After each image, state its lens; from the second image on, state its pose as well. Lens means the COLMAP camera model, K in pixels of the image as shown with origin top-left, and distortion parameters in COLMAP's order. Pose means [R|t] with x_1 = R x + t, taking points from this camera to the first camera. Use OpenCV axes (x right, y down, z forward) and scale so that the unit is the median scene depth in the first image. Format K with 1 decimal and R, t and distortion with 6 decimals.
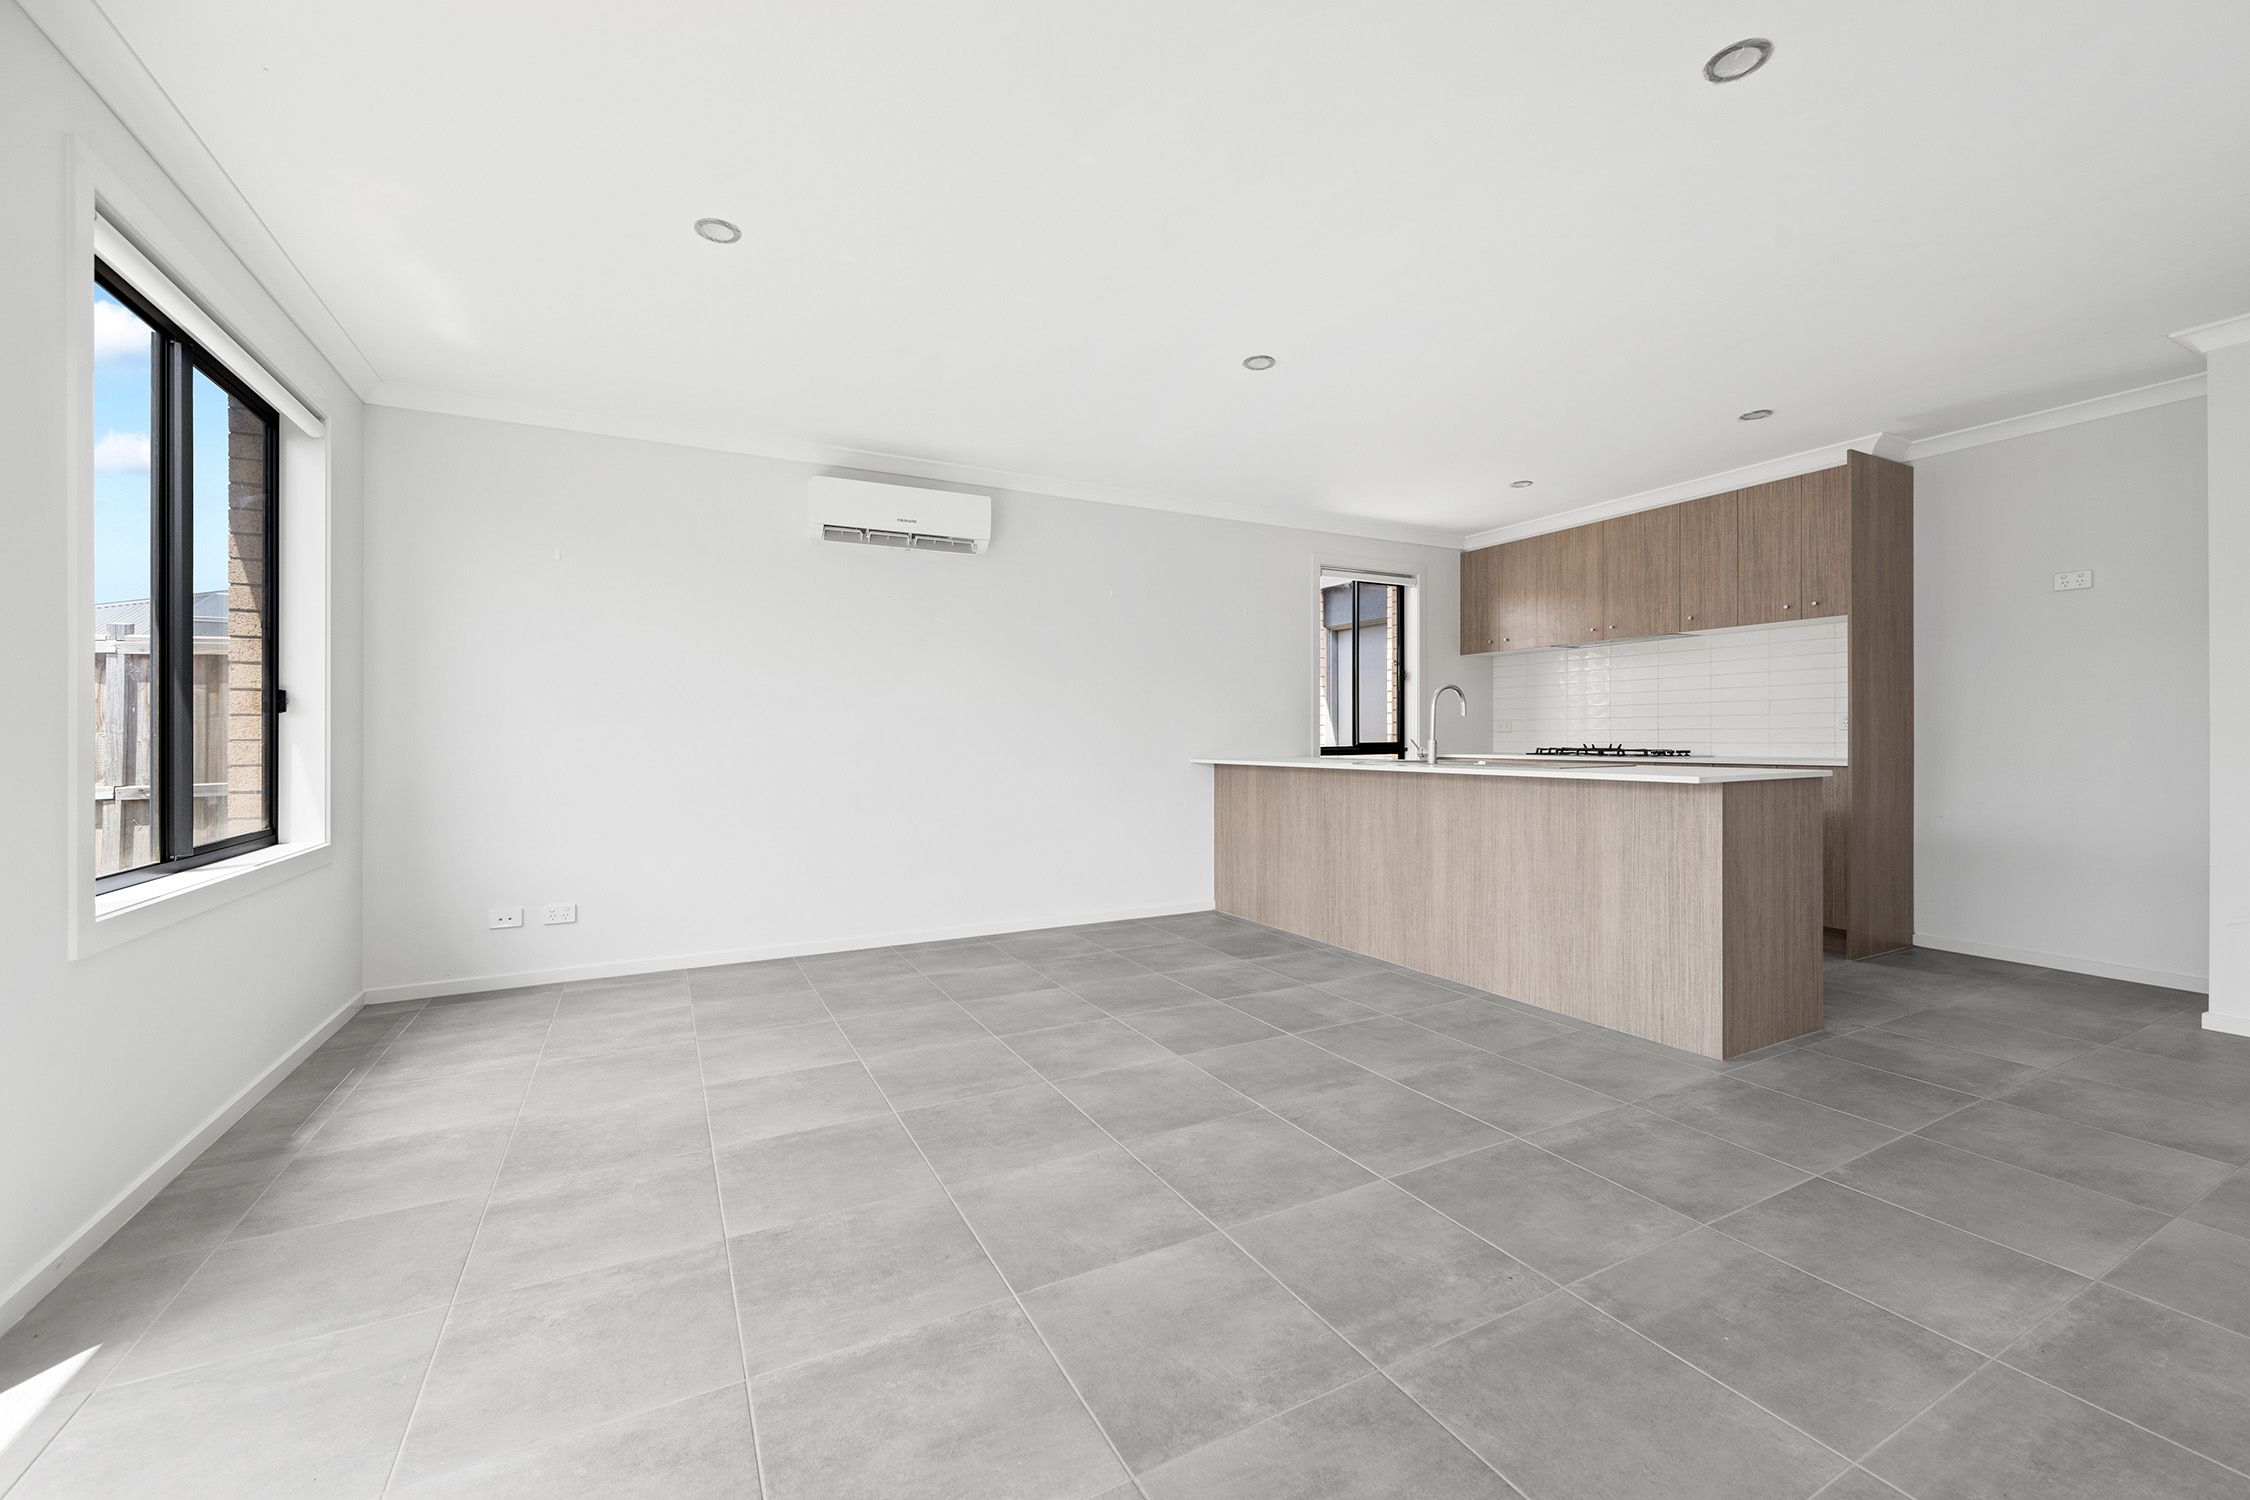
lens RADIAL K [[891.2, 0, 1114.2], [0, 891.2, 740.4], [0, 0, 1]] dist [-0.000567, -0.000069]
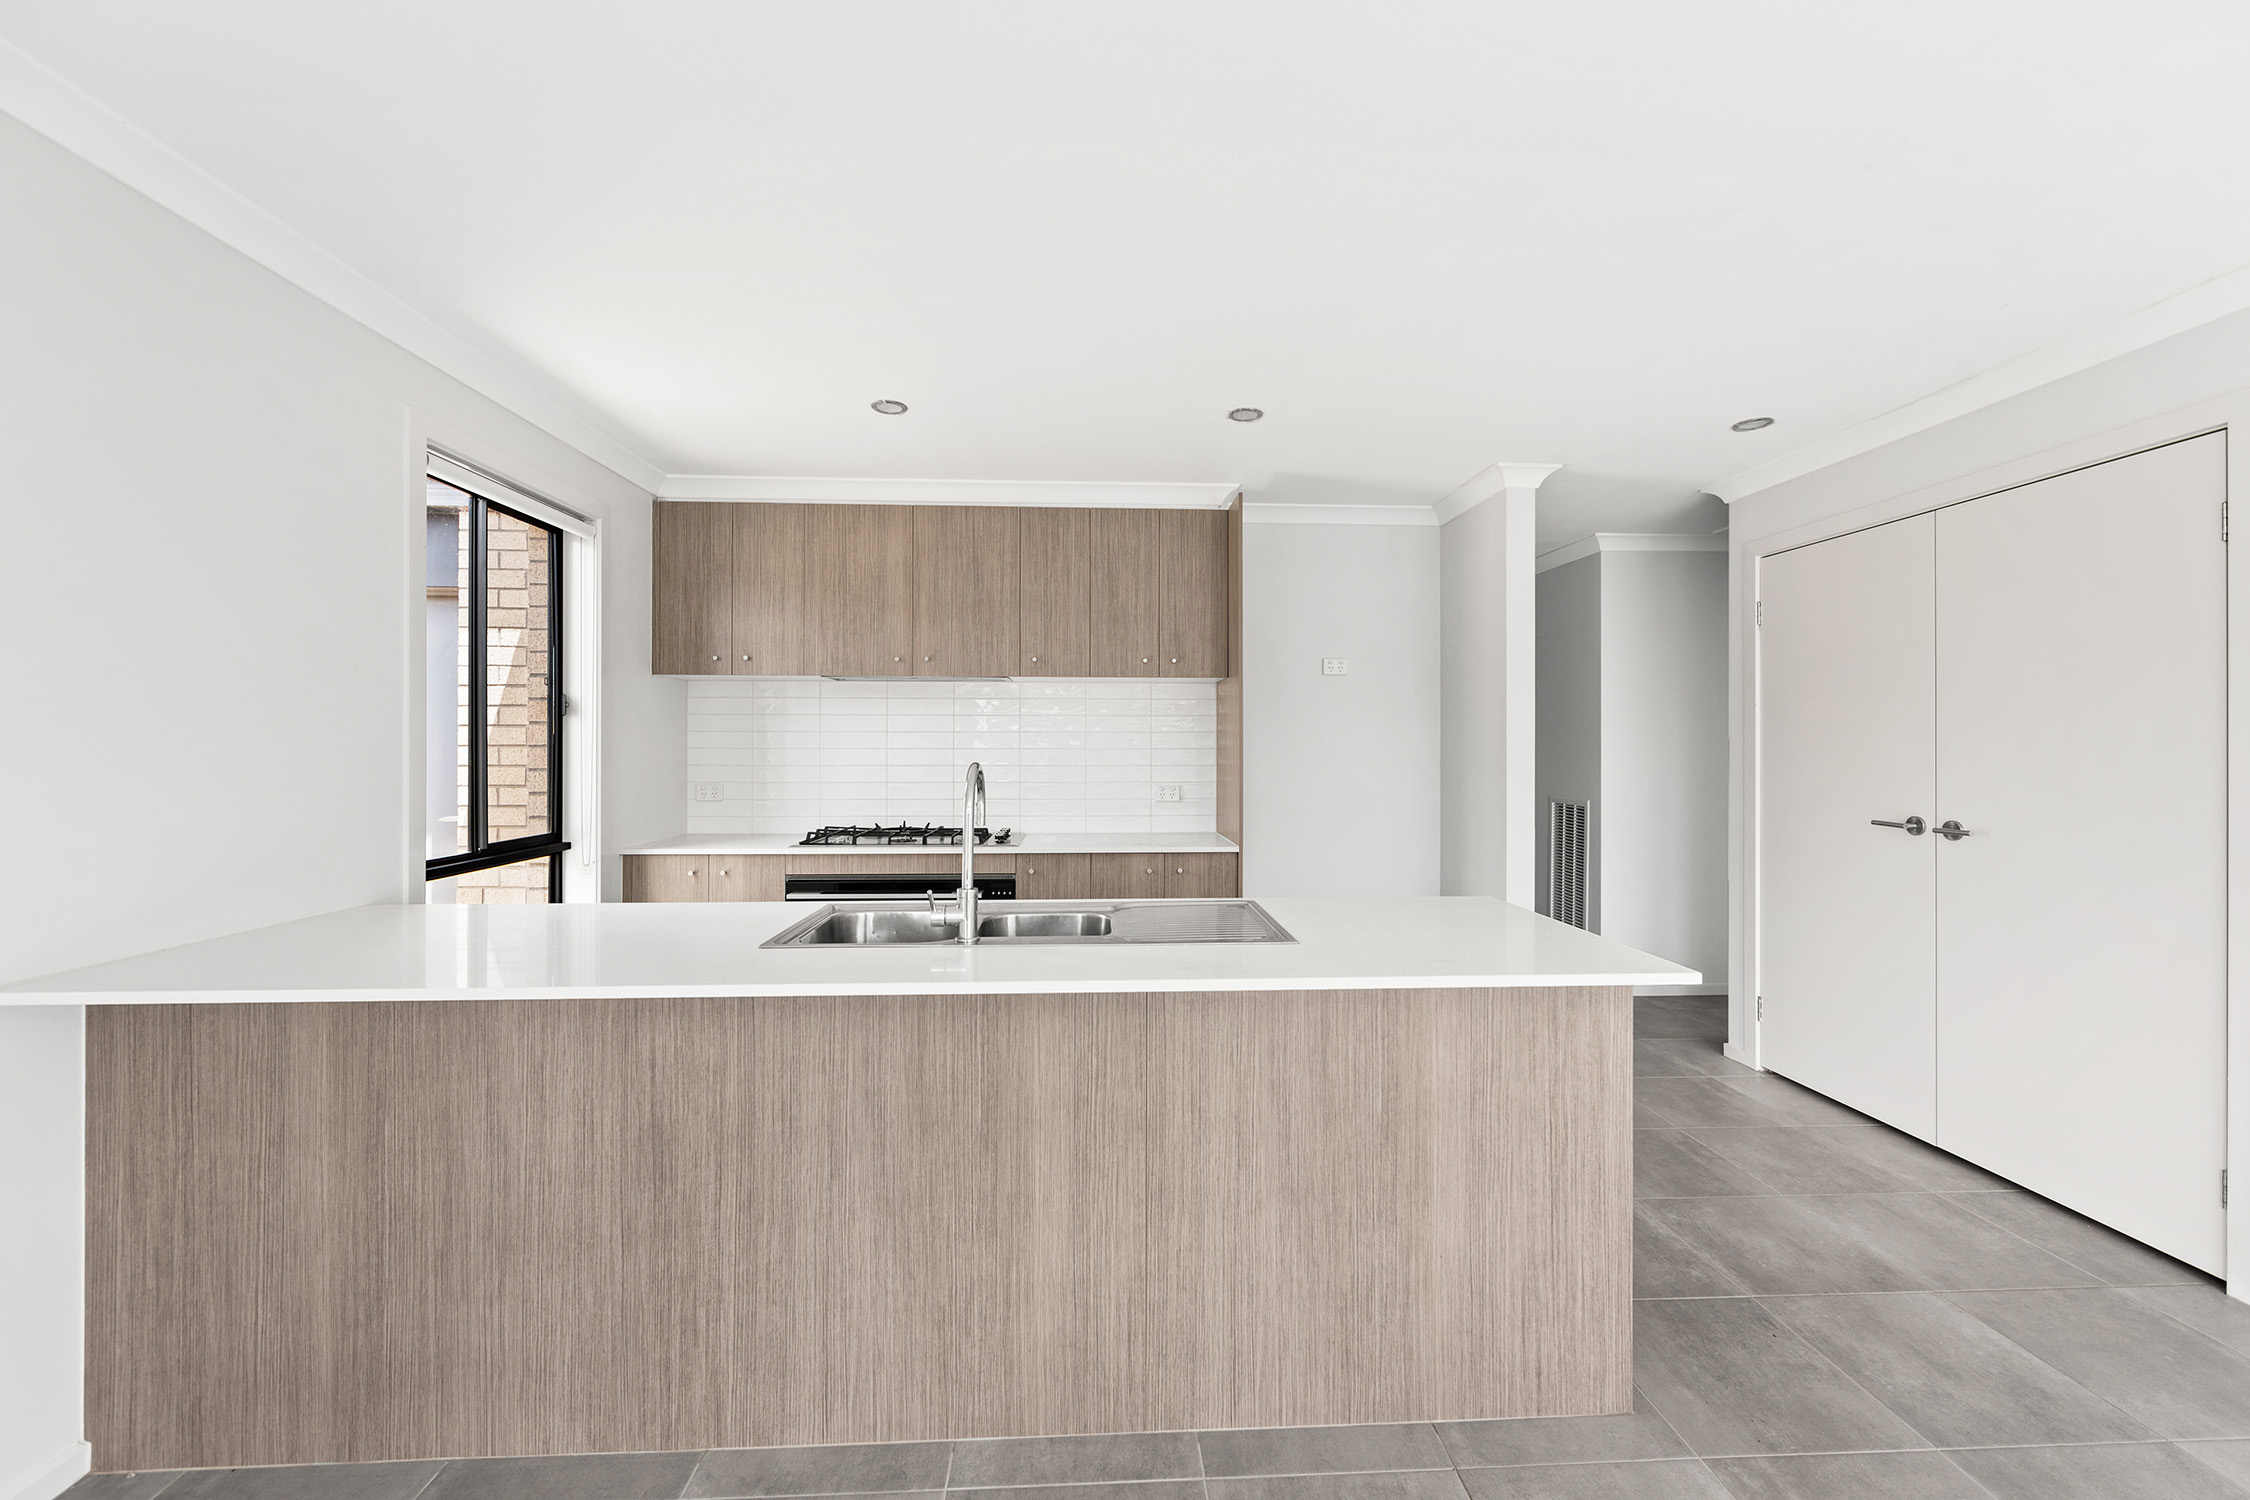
lens RADIAL K [[885.1, 0, 1125.0], [0, 885.1, 750.0], [0, 0, 1]] dist [-0.000248, -0.000025]
pose [[0.414090, 0.003981, 0.910227, -0.017473], [-0.001616, 0.999992, -0.003638, -0.064309], [-0.910234, 0.000036, 0.414093, 0.693521]]
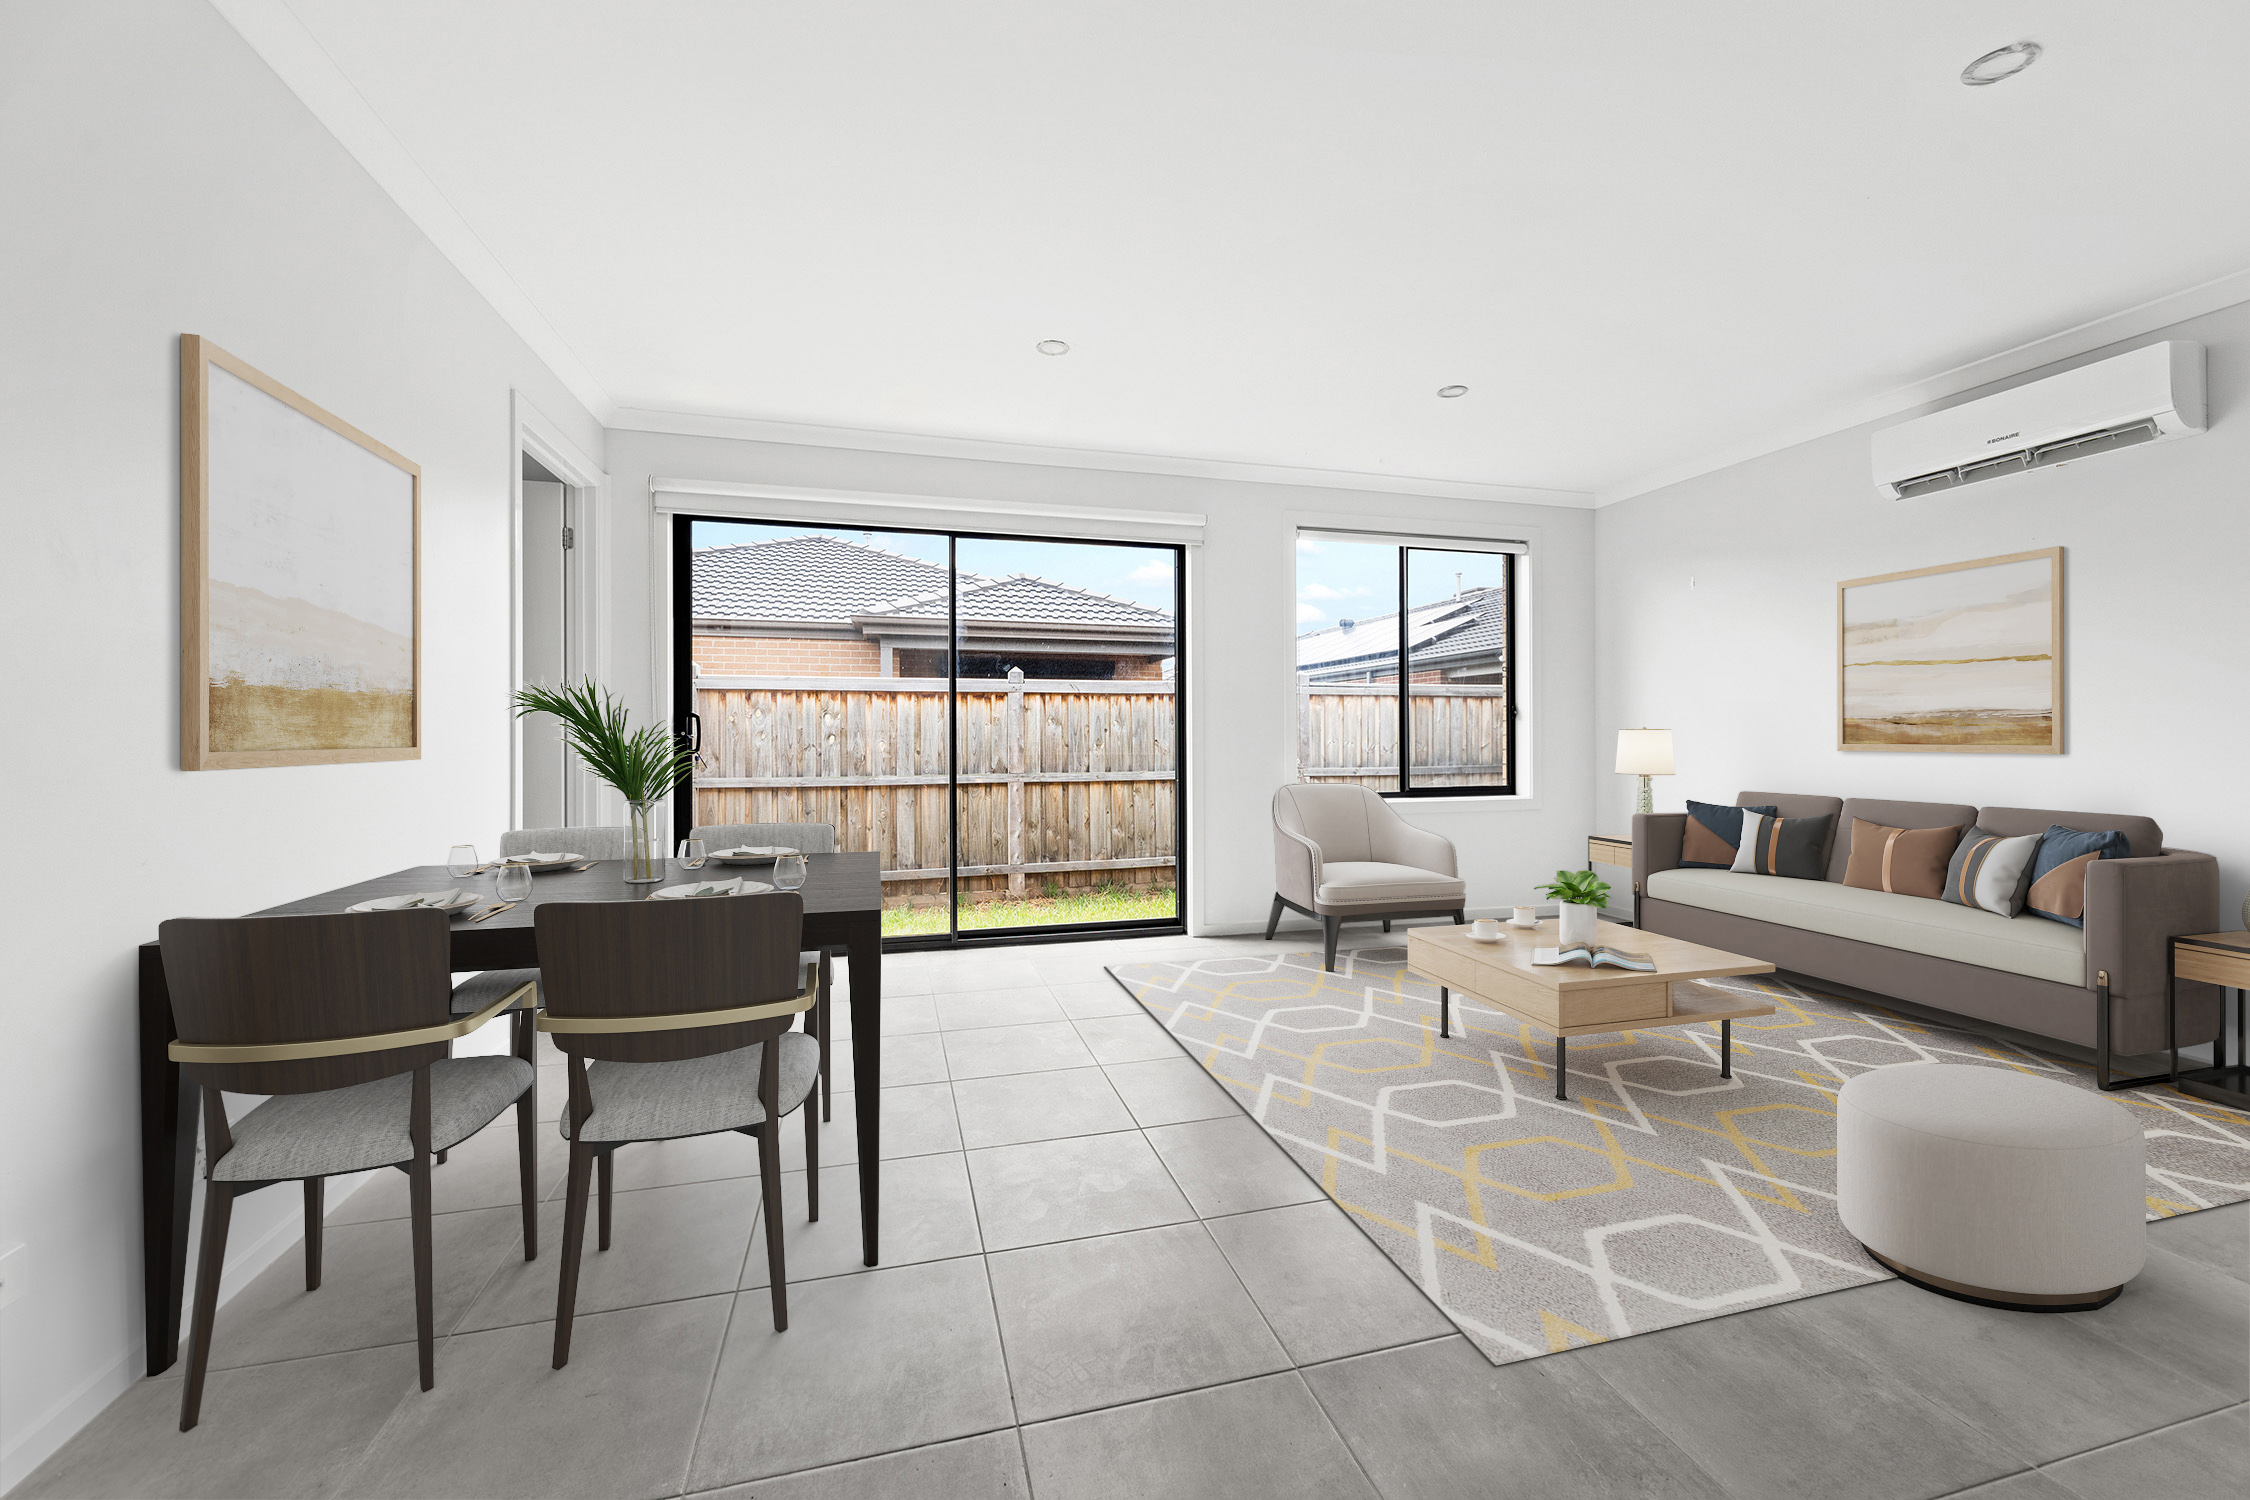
lens RADIAL K [[900.7, 0, 1130.0], [0, 900.7, 734.1], [0, 0, 1]] dist [0.000920, 0.000099]
pose [[-0.209914, 0.002988, -0.977715, 0.640199], [0.003338, 0.999992, 0.002339, -0.006817], [0.977714, -0.002772, -0.209922, 0.446713]]
